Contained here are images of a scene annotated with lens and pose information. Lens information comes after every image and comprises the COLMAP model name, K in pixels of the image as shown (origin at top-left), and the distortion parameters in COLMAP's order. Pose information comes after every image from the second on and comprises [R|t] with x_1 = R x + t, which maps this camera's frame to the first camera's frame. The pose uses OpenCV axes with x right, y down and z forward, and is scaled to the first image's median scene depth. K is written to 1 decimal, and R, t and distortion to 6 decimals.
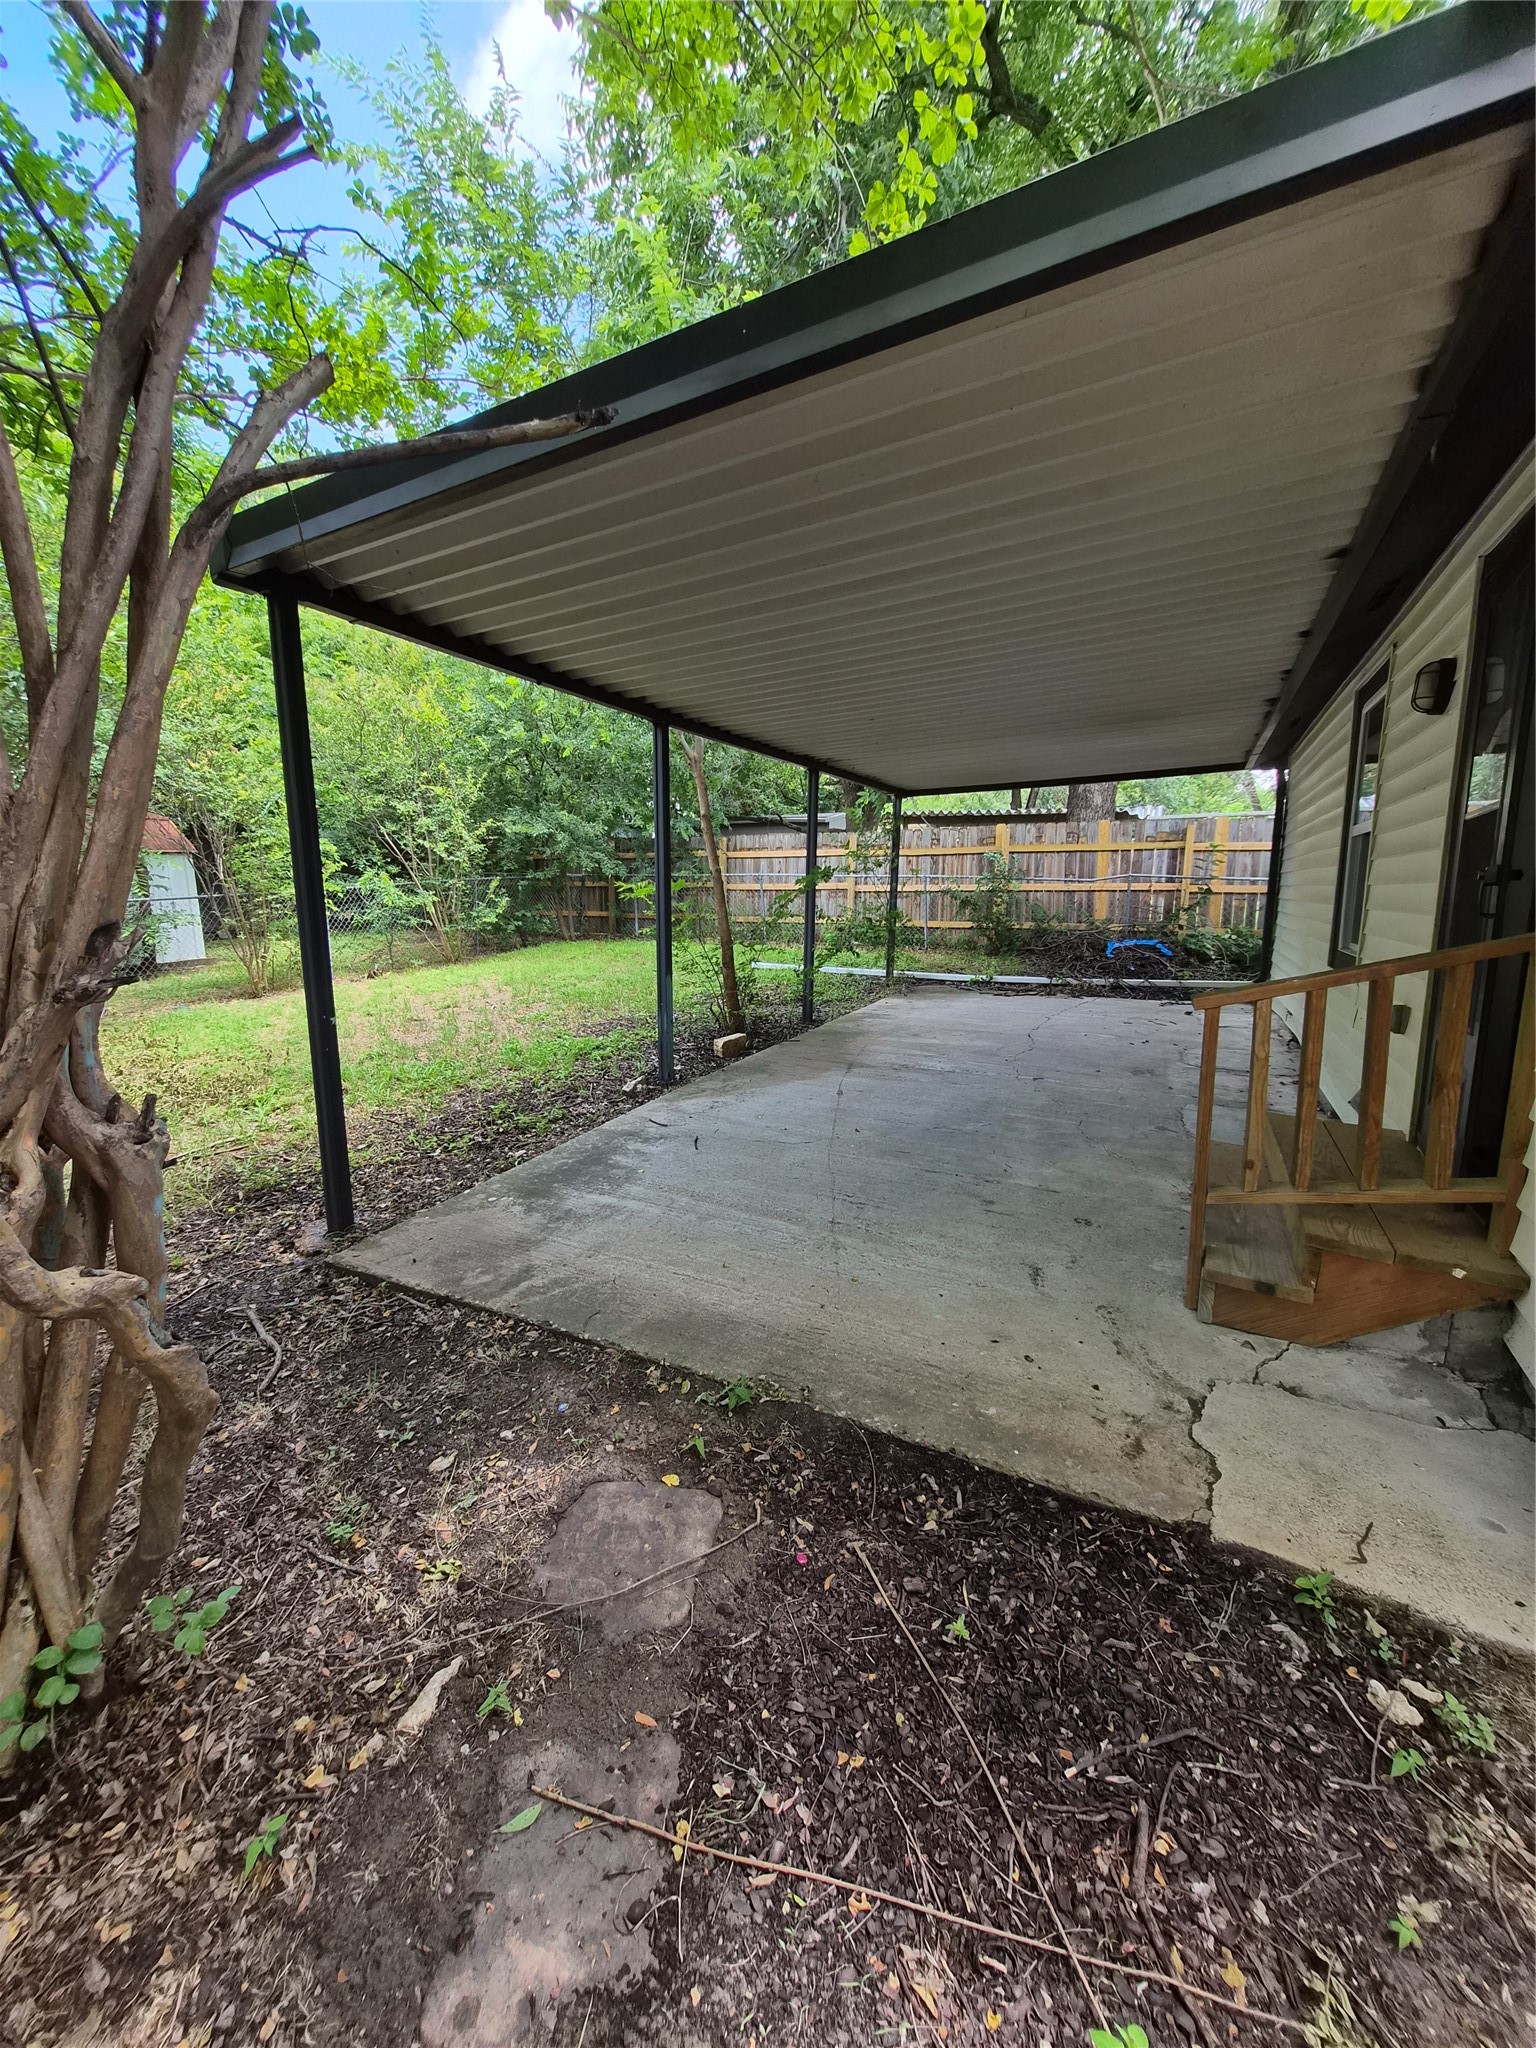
lens RADIAL K [[803.0, 0, 771.0], [0, 803.0, 1025.9], [0, 0, 1]] dist [-0.001085, -0.000595]
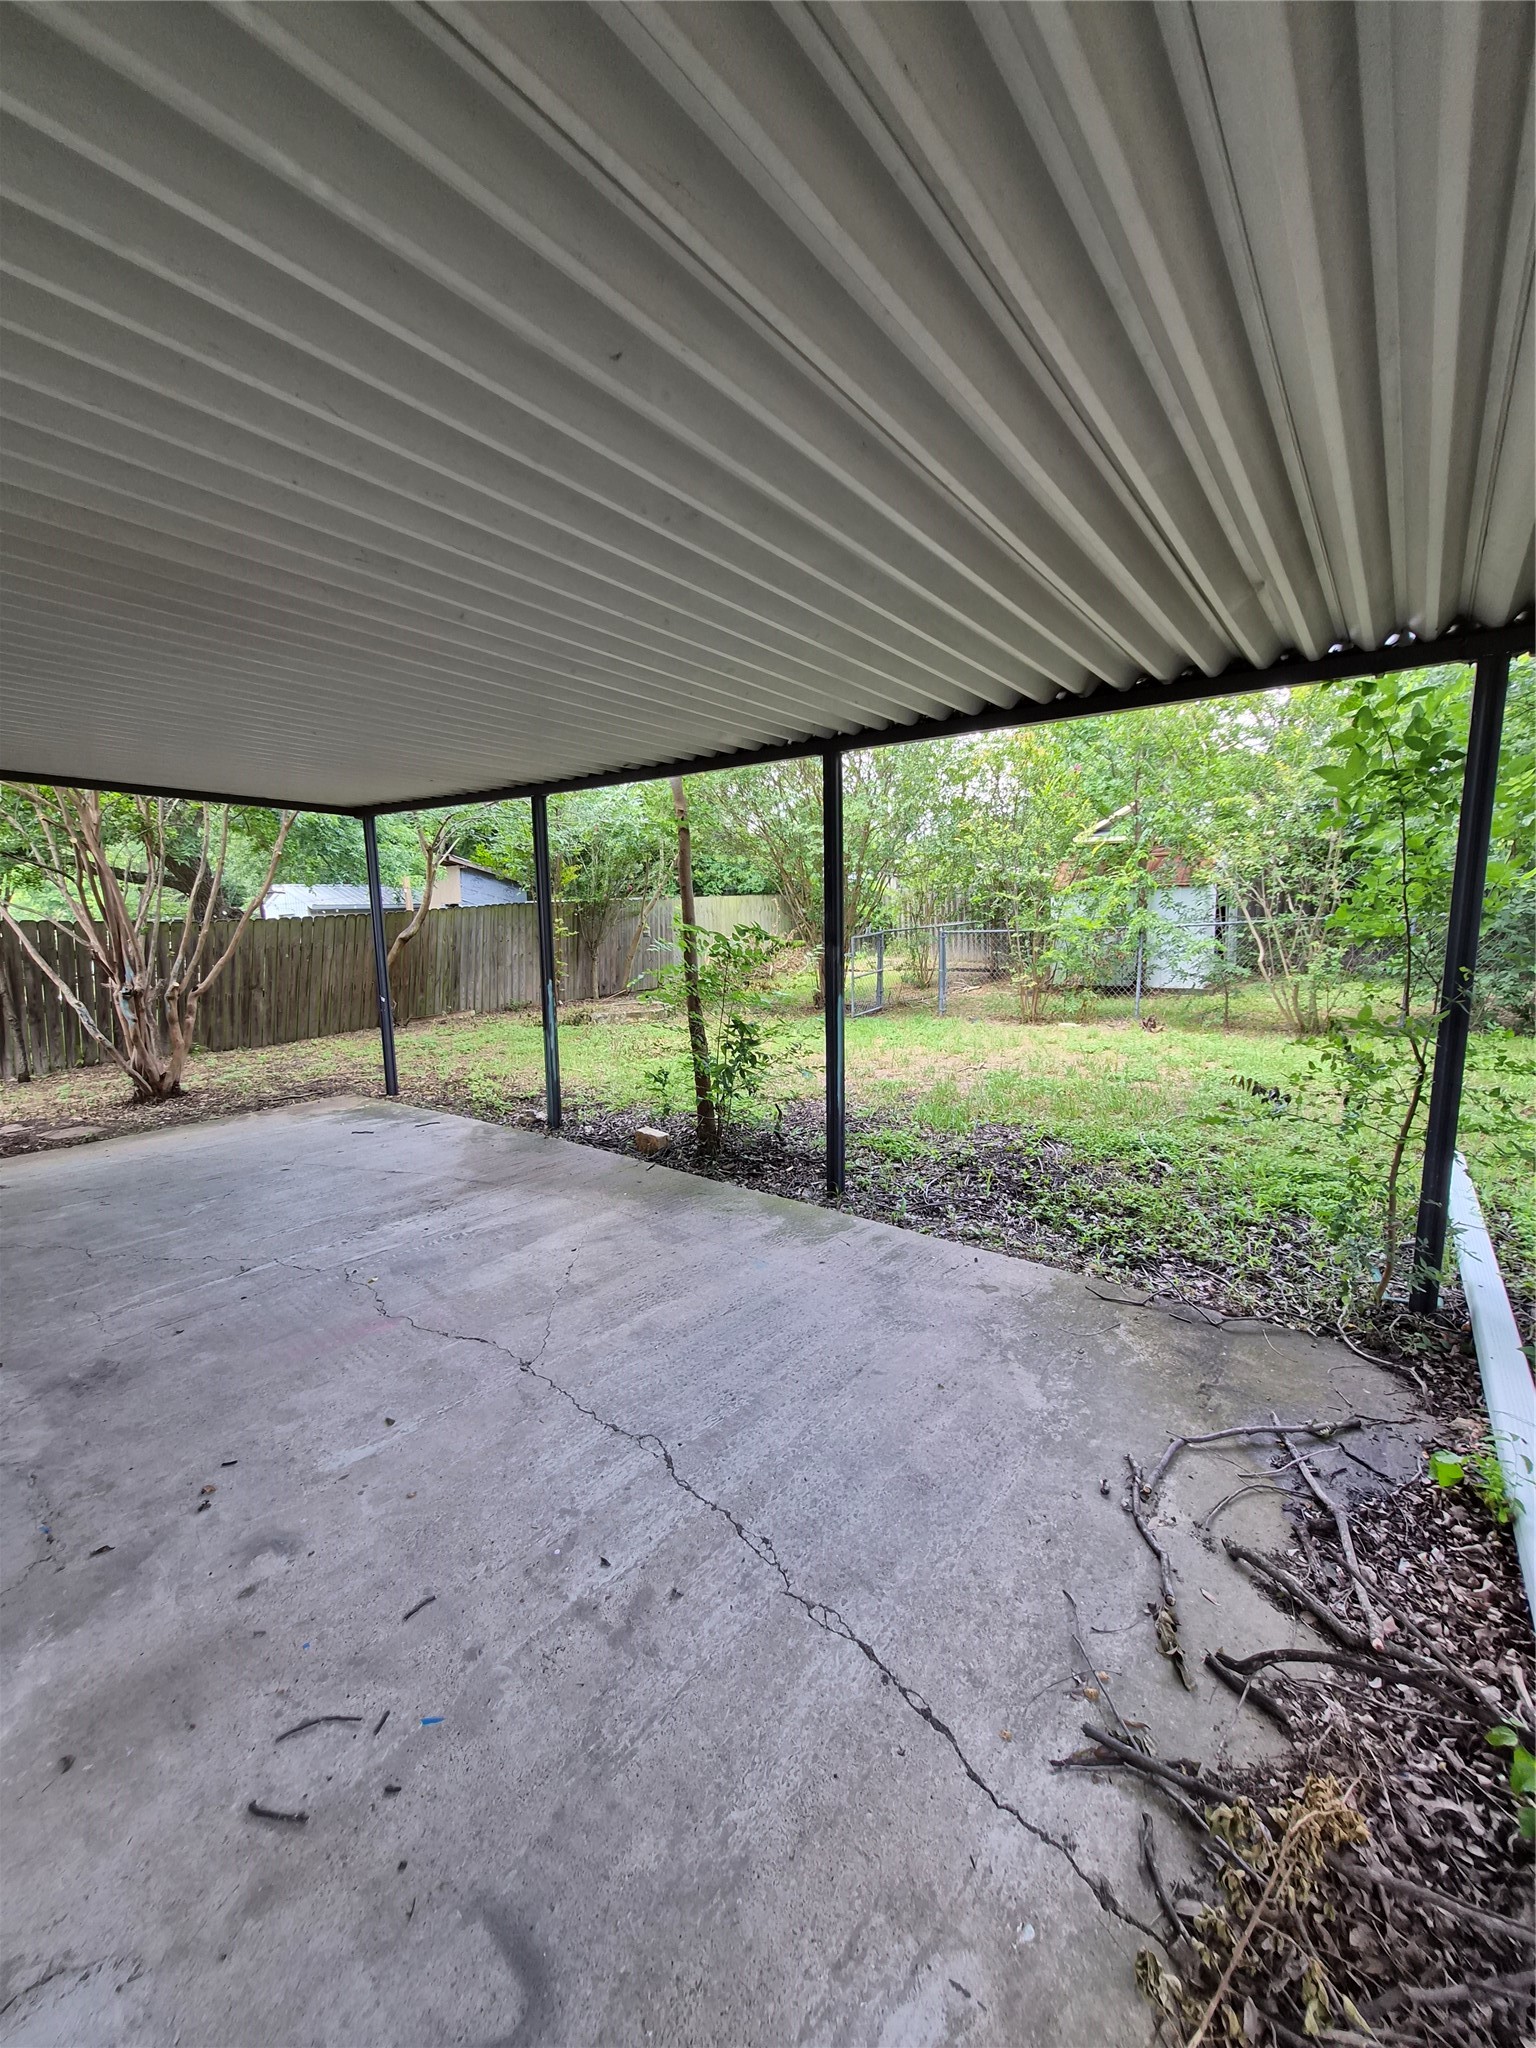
lens RADIAL K [[803.0, 0, 772.4], [0, 803.0, 1020.5], [0, 0, 1]] dist [-0.001085, -0.000595]
pose [[-0.198545, 0.150861, -0.968411, 1.138251], [-0.158379, 0.970157, 0.183604, -0.429378], [0.967210, 0.189830, -0.168727, 1.996816]]
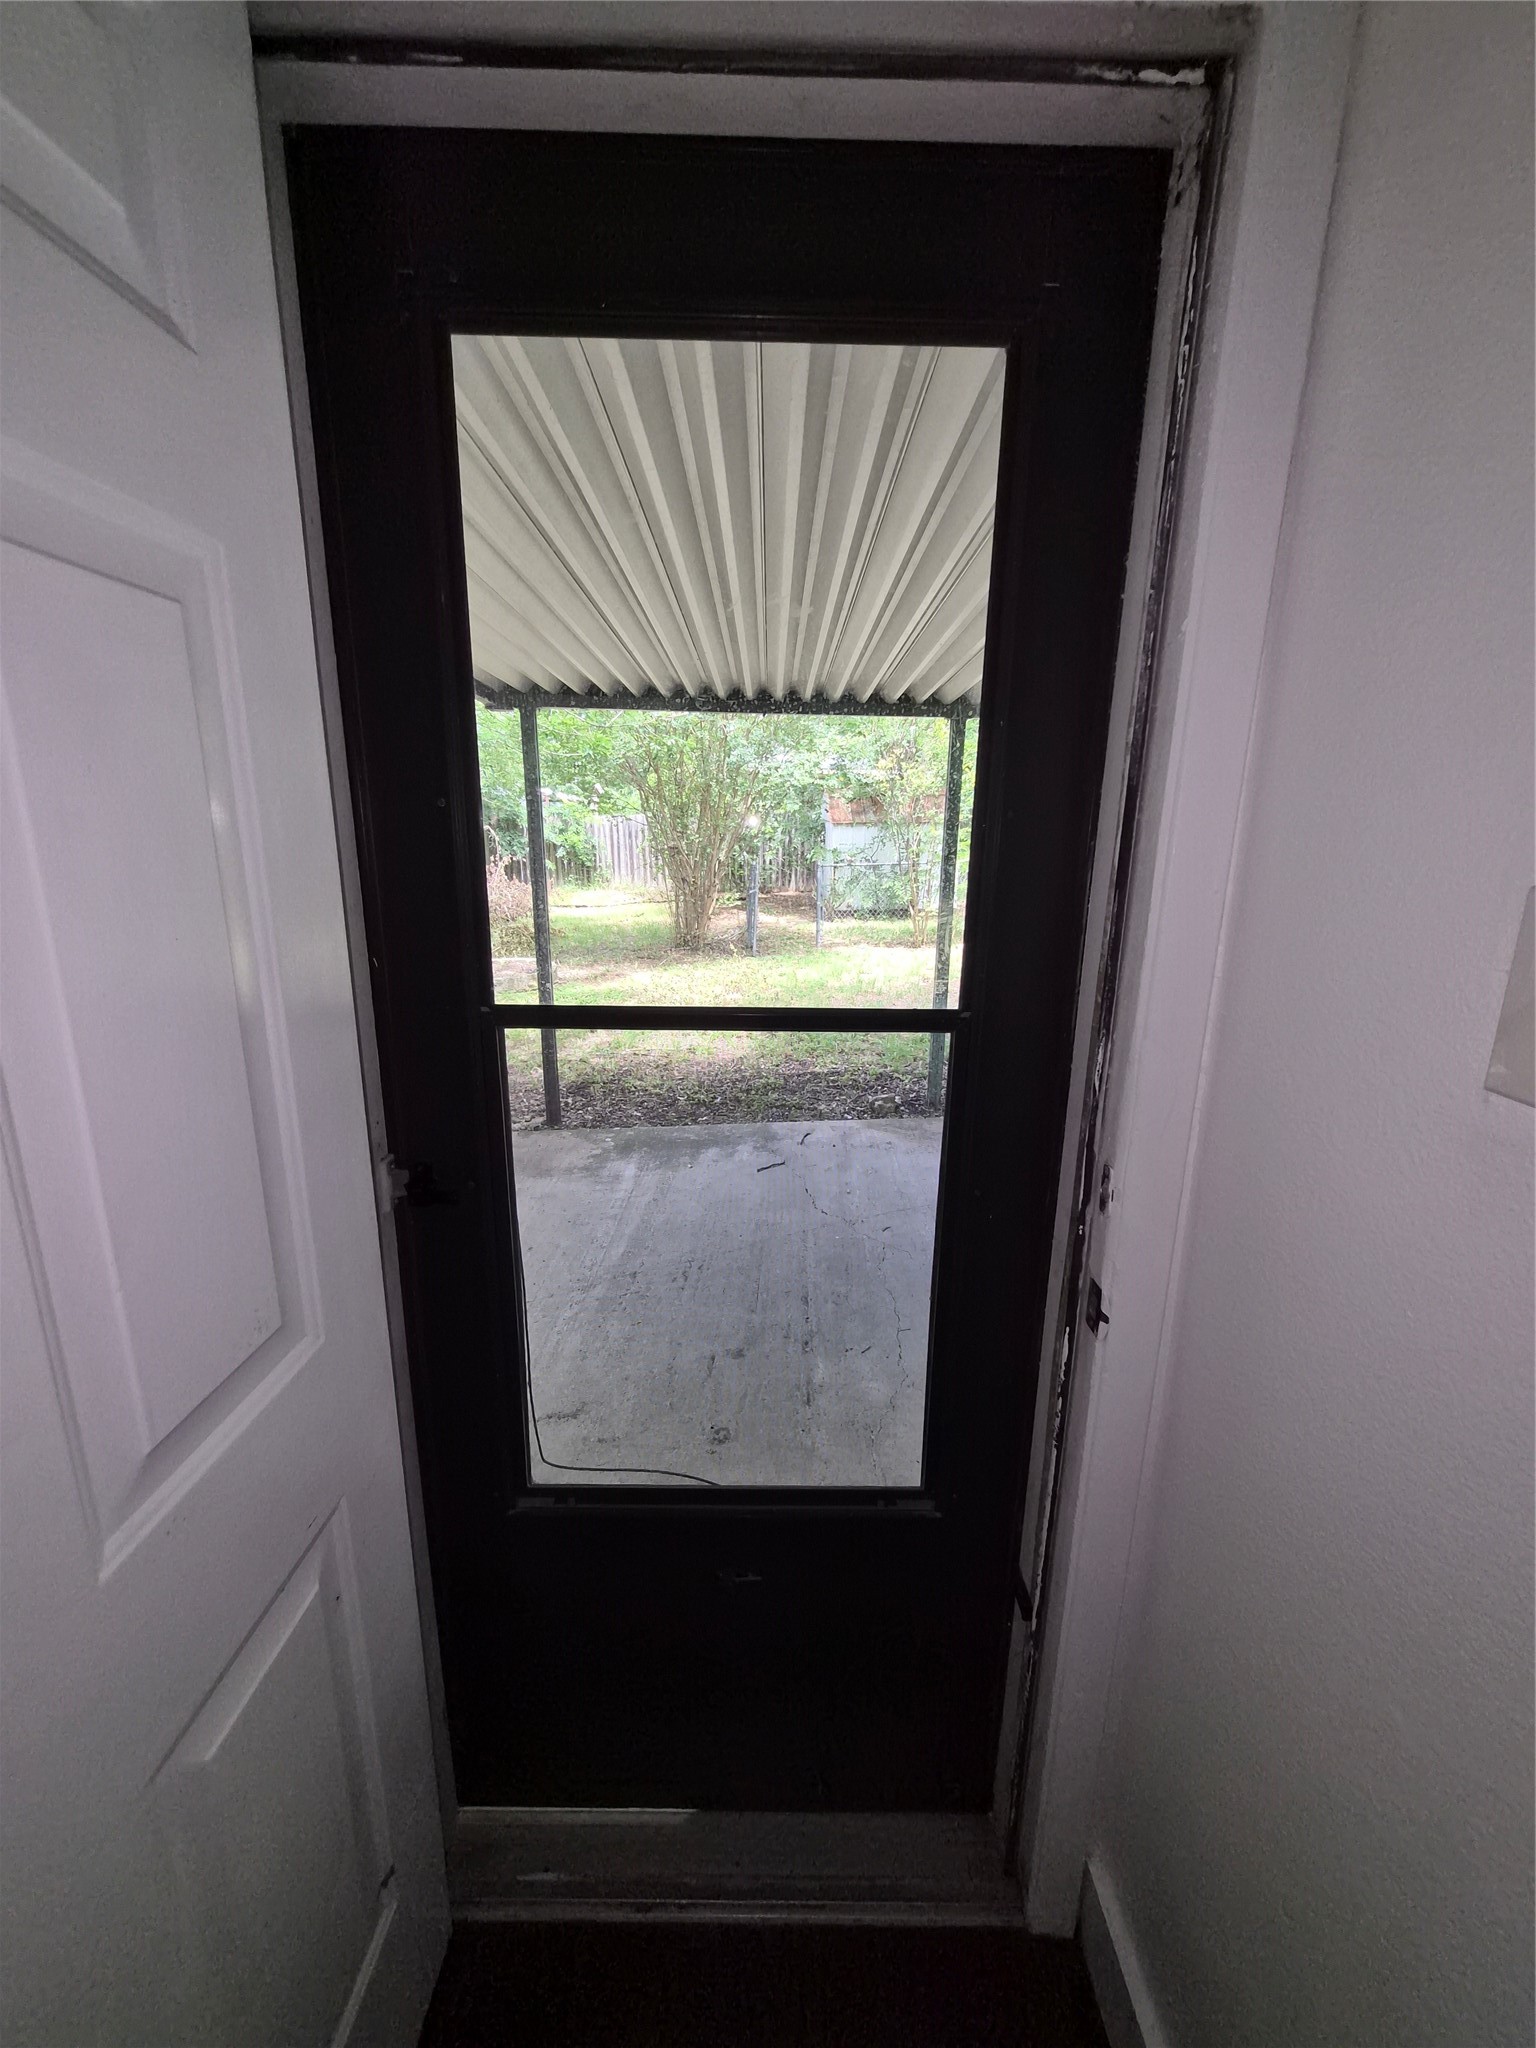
lens RADIAL K [[803.0, 0, 769.0], [0, 803.0, 1024.2], [0, 0, 1]] dist [-0.001085, -0.000595]
pose [[0.451661, 0.225426, -0.863241, 0.788098], [-0.162265, 0.972172, 0.168973, -0.212484], [0.877310, 0.063755, 0.475671, 0.540089]]
